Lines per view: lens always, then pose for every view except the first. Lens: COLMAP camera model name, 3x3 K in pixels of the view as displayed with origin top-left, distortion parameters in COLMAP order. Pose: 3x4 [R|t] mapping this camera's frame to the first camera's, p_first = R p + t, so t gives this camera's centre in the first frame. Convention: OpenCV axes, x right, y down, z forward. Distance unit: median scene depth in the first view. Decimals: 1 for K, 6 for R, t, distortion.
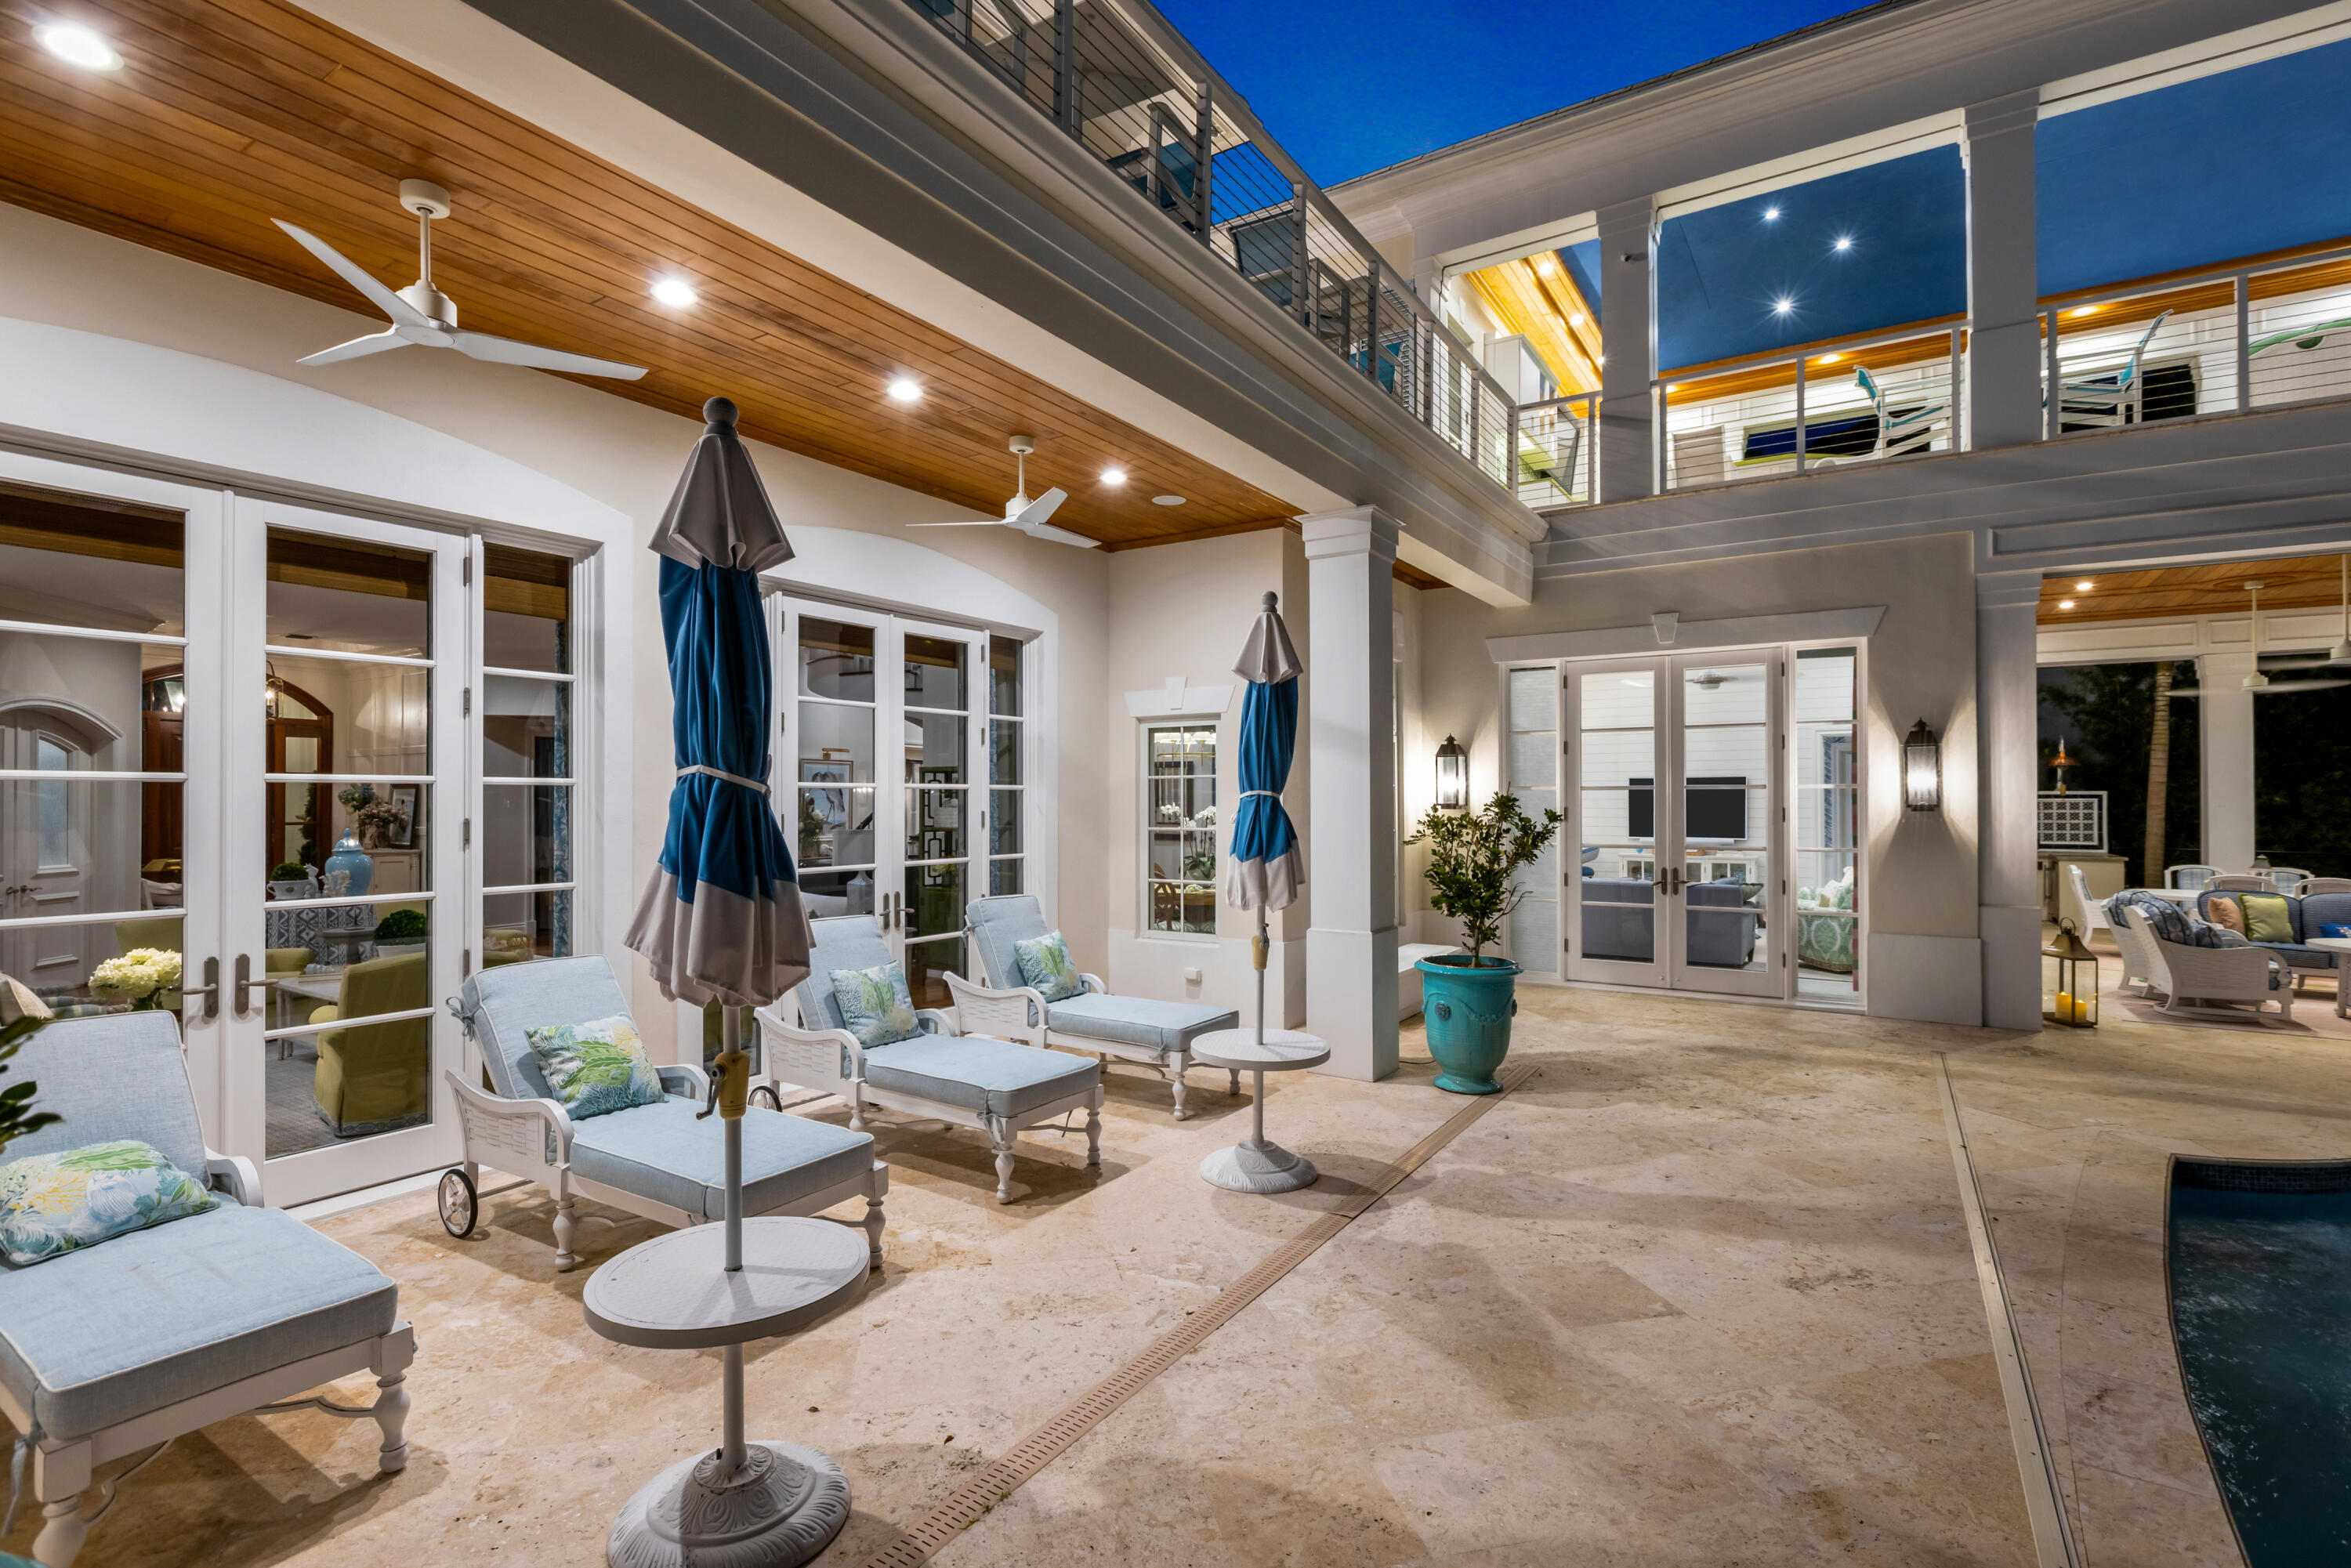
lens RADIAL K [[1093.1, 0, 1168.6], [0, 1093.1, 793.6], [0, 0, 1]] dist [-0.000878, -0.000172]
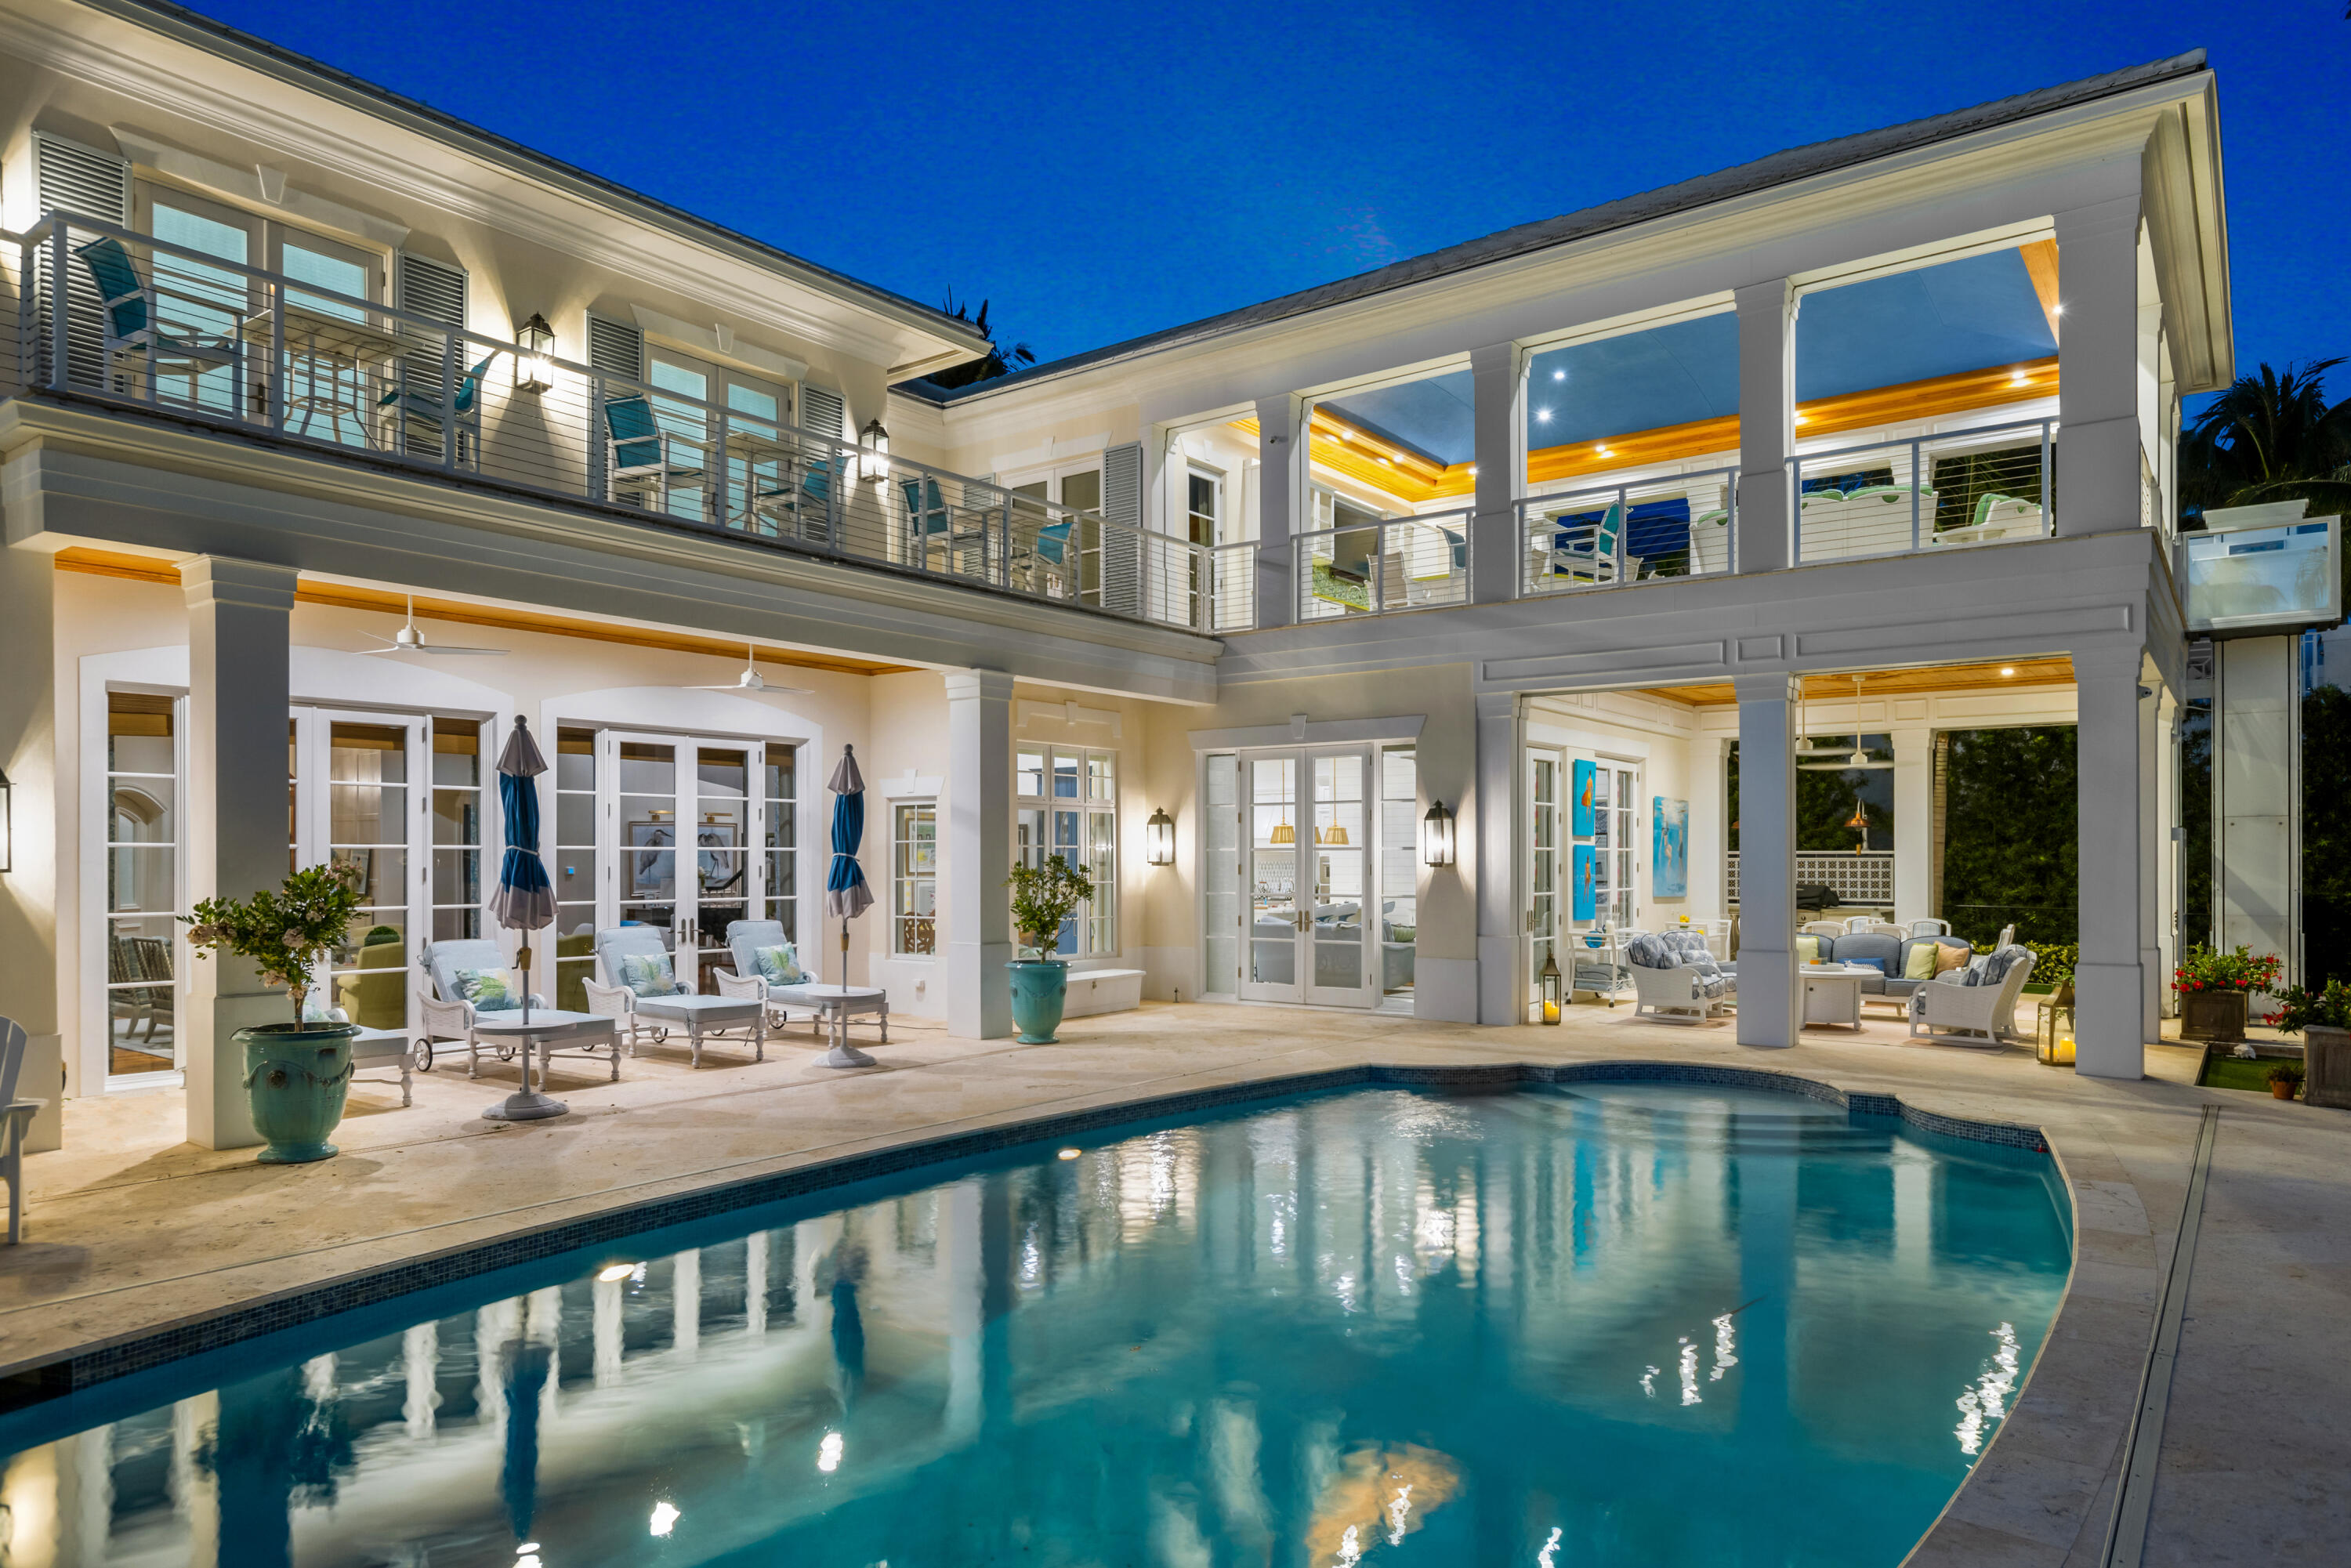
lens RADIAL K [[1434.0, 0, 1180.1], [0, 1434.0, 860.7], [0, 0, 1]] dist [-0.000214, -0.001113]
pose [[0.997871, 0.000946, -0.065213, 0.472233], [-0.000489, 0.999975, 0.007013, -0.003984], [0.065218, -0.006966, 0.997847, -0.797132]]
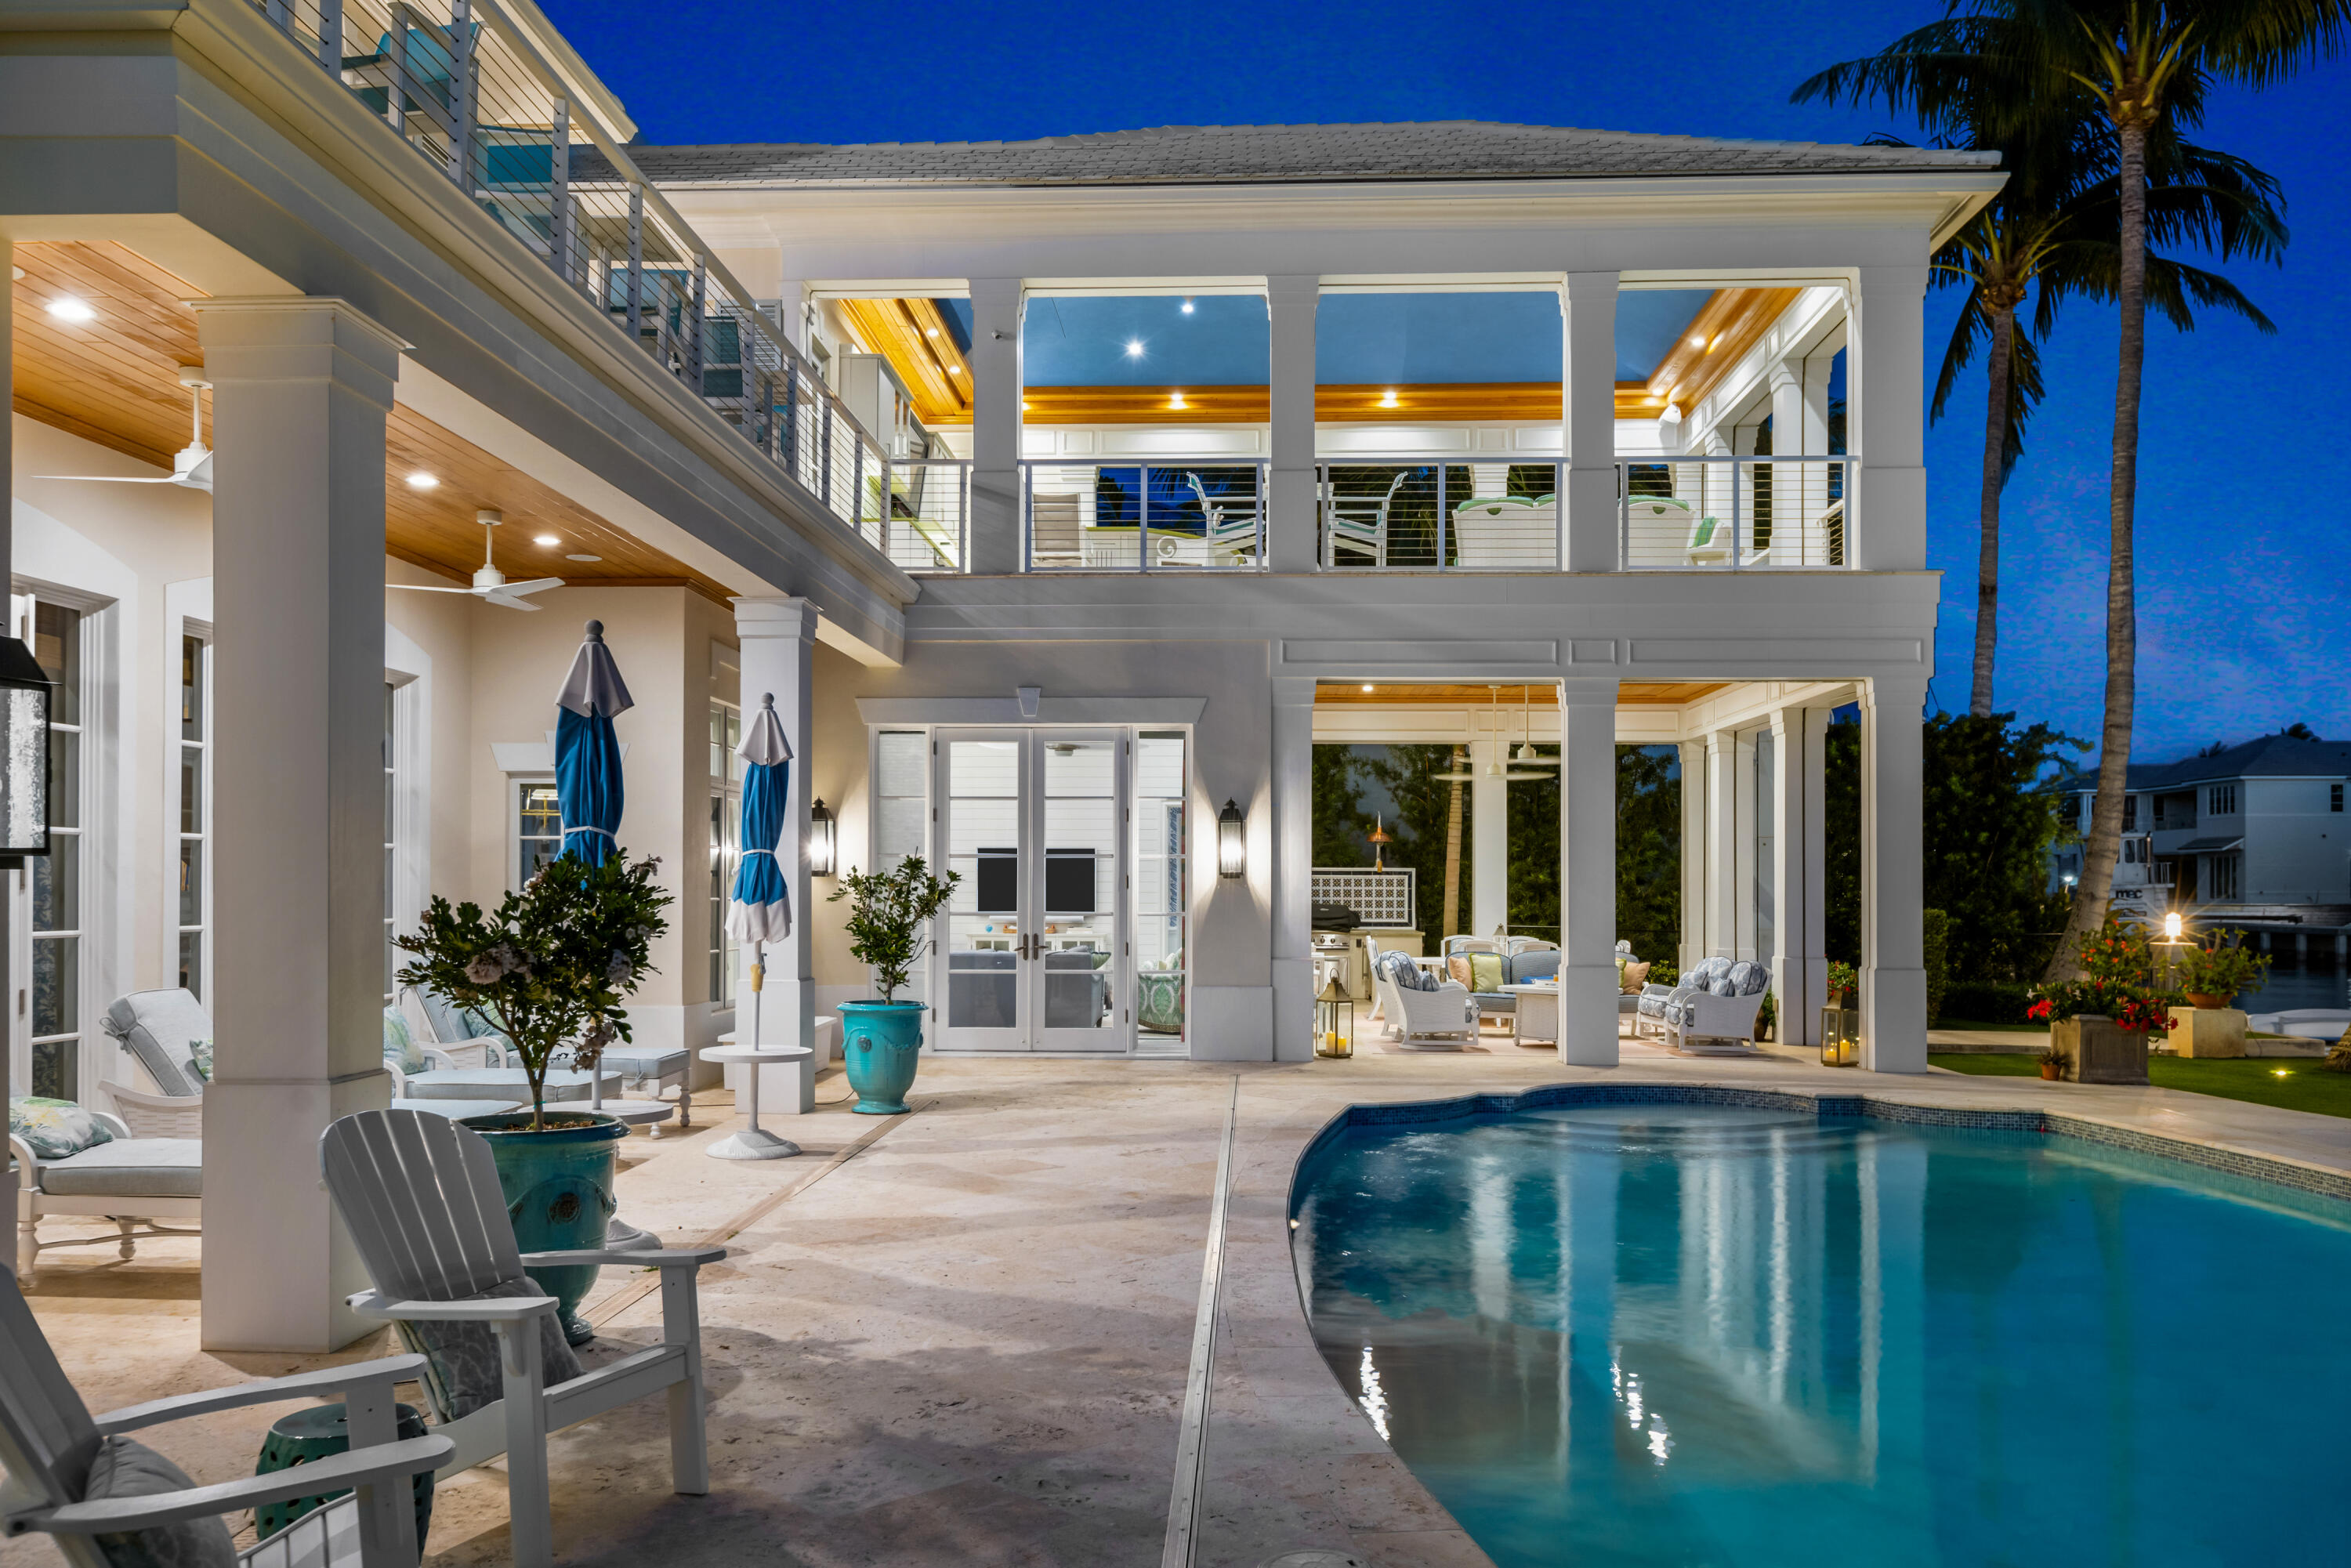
lens RADIAL K [[1850.7, 0, 1179.6], [0, 1850.7, 872.5], [0, 0, 1]] dist [0.000505, 0.000433]
pose [[0.861043, 0.008133, 0.508468, -0.346002], [-0.007665, 0.999966, -0.003015, 0.015807], [-0.508475, -0.001301, 0.861076, -0.644533]]
